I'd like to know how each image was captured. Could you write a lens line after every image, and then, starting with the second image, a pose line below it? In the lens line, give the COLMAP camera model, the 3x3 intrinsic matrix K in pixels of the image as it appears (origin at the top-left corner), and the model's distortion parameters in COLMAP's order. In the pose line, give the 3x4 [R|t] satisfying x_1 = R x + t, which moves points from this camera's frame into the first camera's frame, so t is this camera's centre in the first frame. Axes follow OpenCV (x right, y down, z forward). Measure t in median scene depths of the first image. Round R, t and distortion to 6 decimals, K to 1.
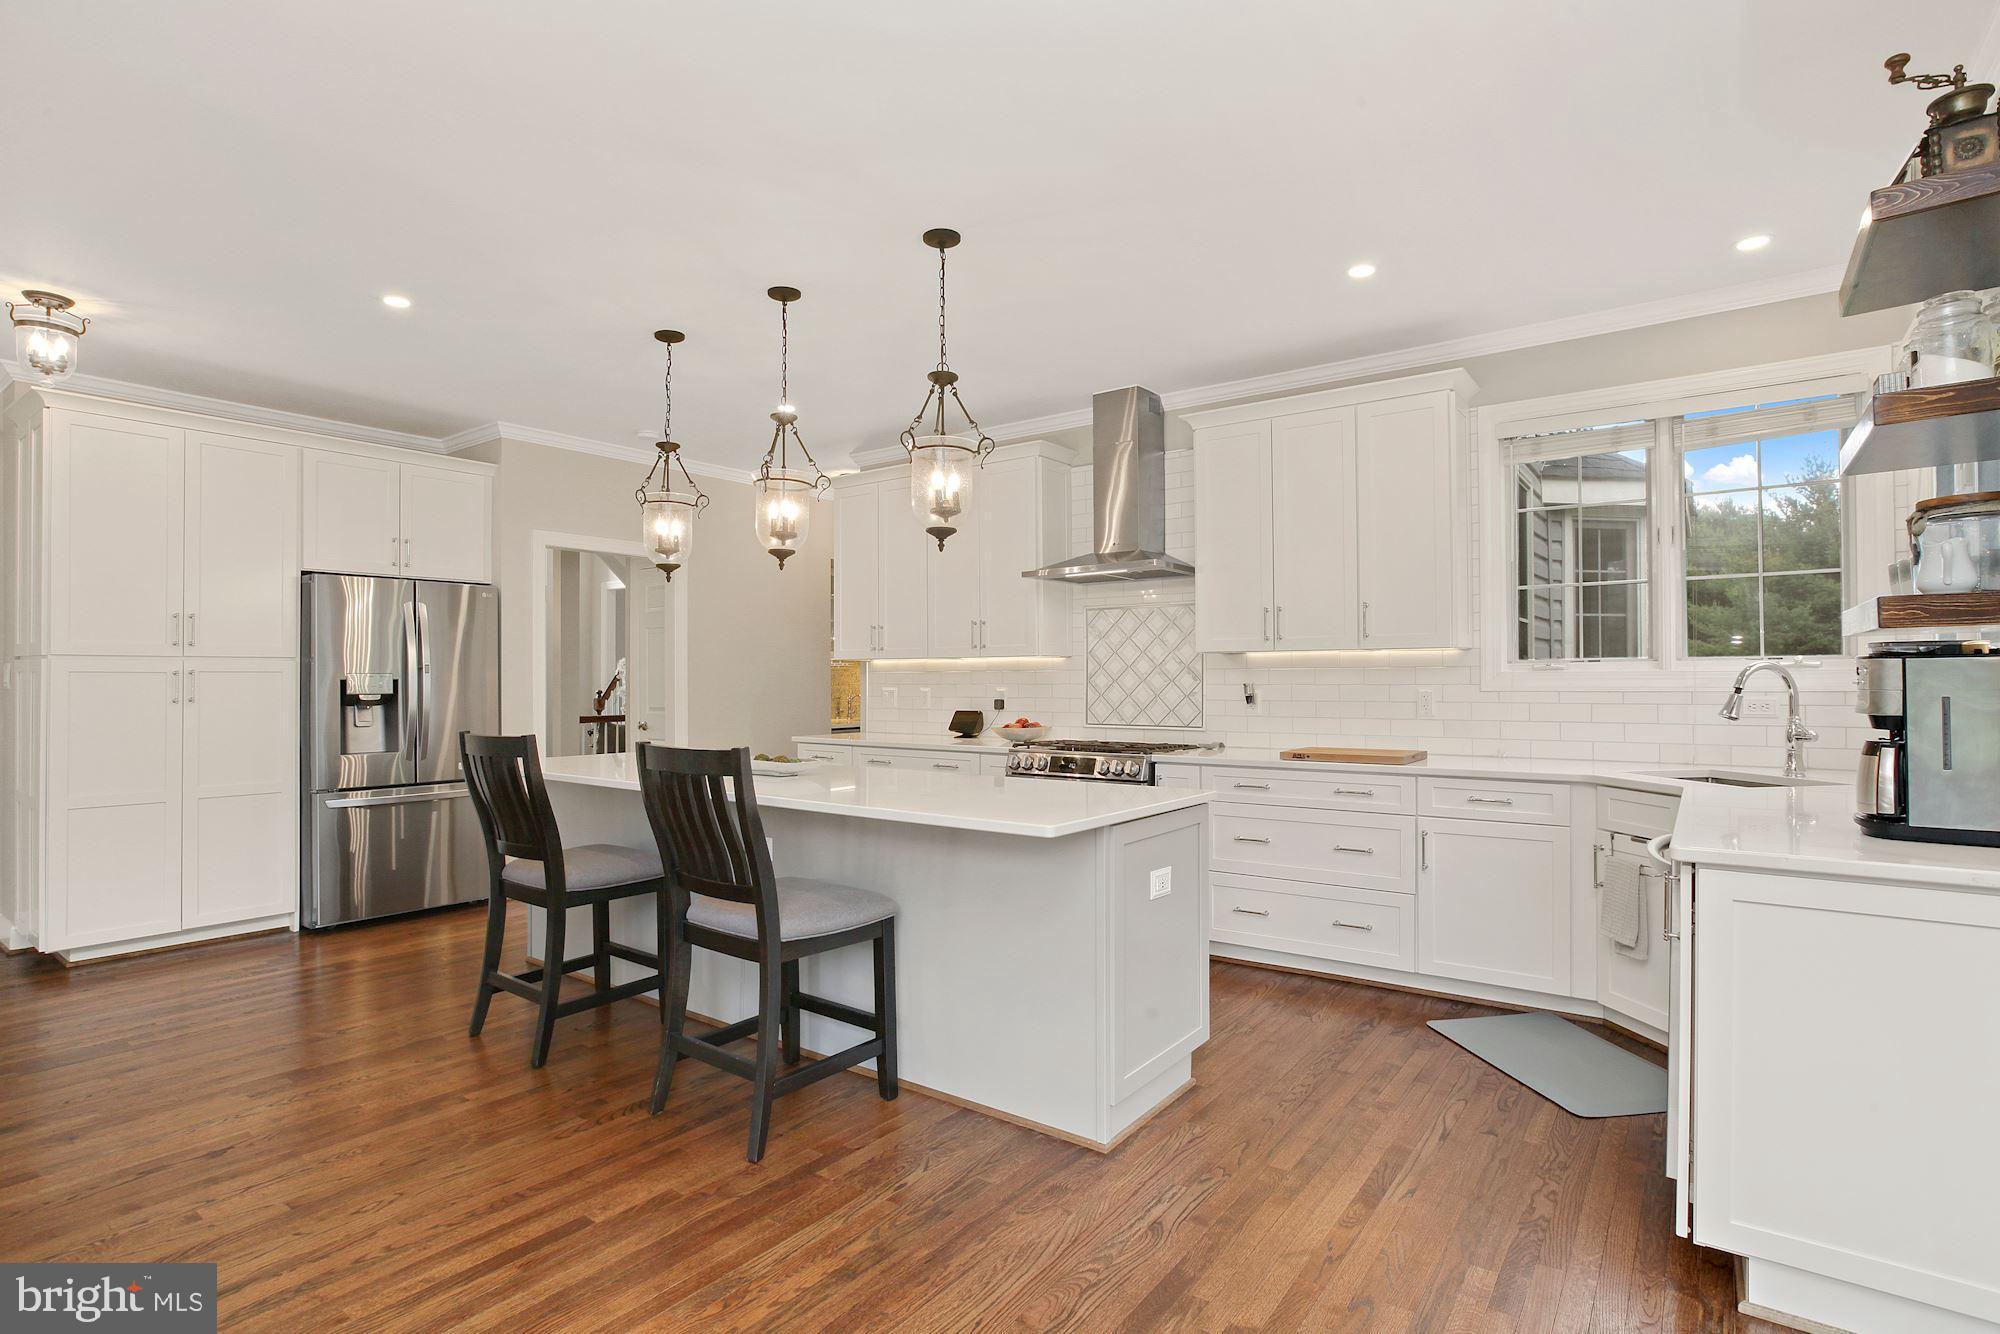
lens RADIAL K [[973.2, 0, 1007.2], [0, 973.2, 669.8], [0, 0, 1]] dist [-0.019214, 0.000284]
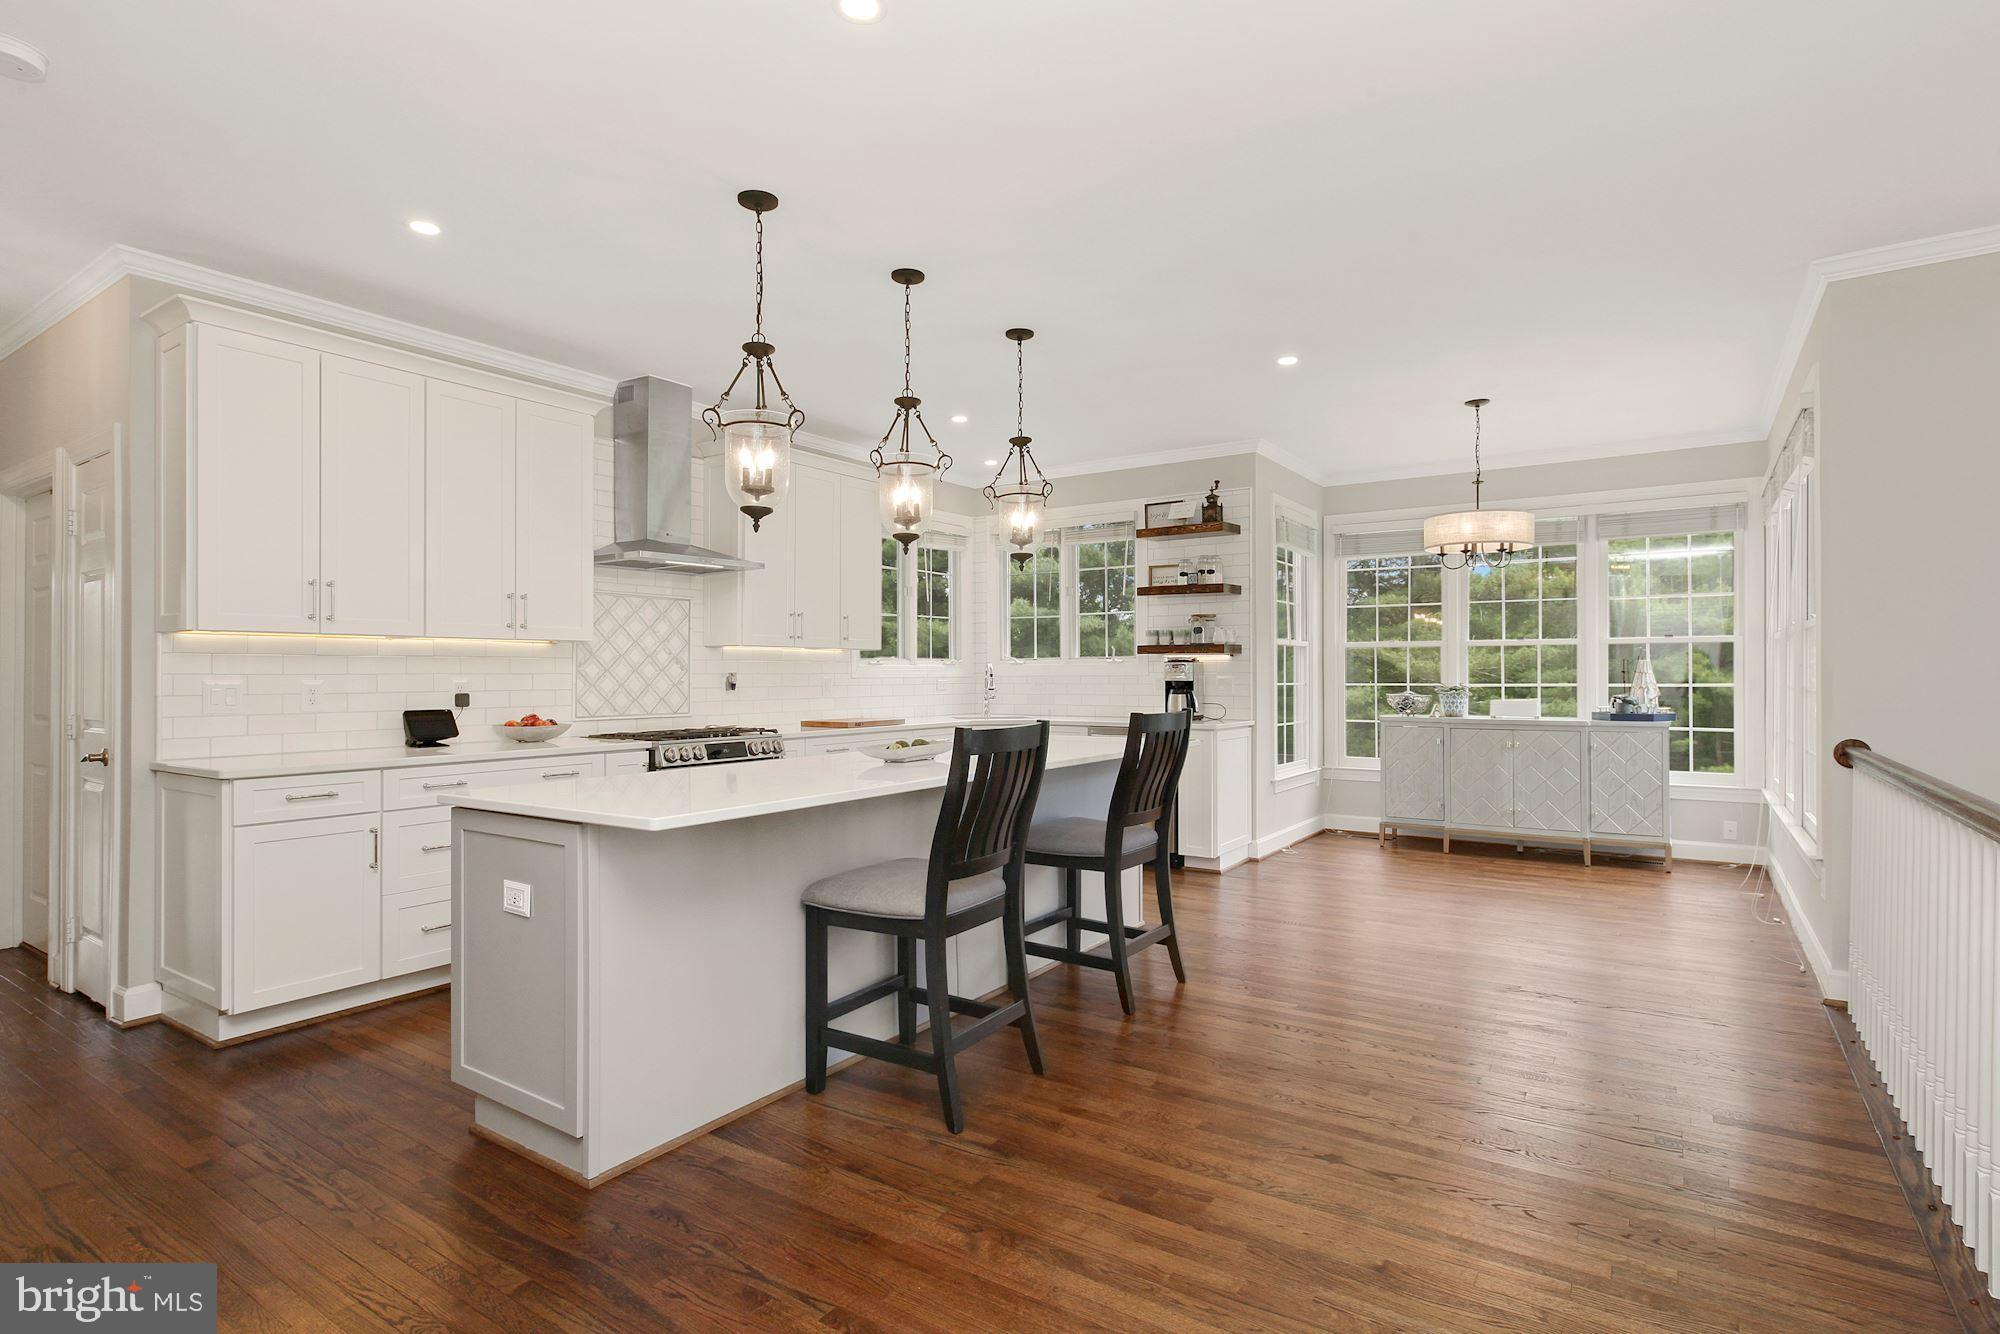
lens RADIAL K [[990.6, 0, 988.9], [0, 990.6, 662.2], [0, 0, 1]] dist [0.012903, -0.000523]
pose [[-0.023505, 0.014210, 0.999623, -1.106718], [-0.005186, 0.999884, -0.014336, 0.019775], [-0.999710, -0.005521, -0.023429, 0.834318]]
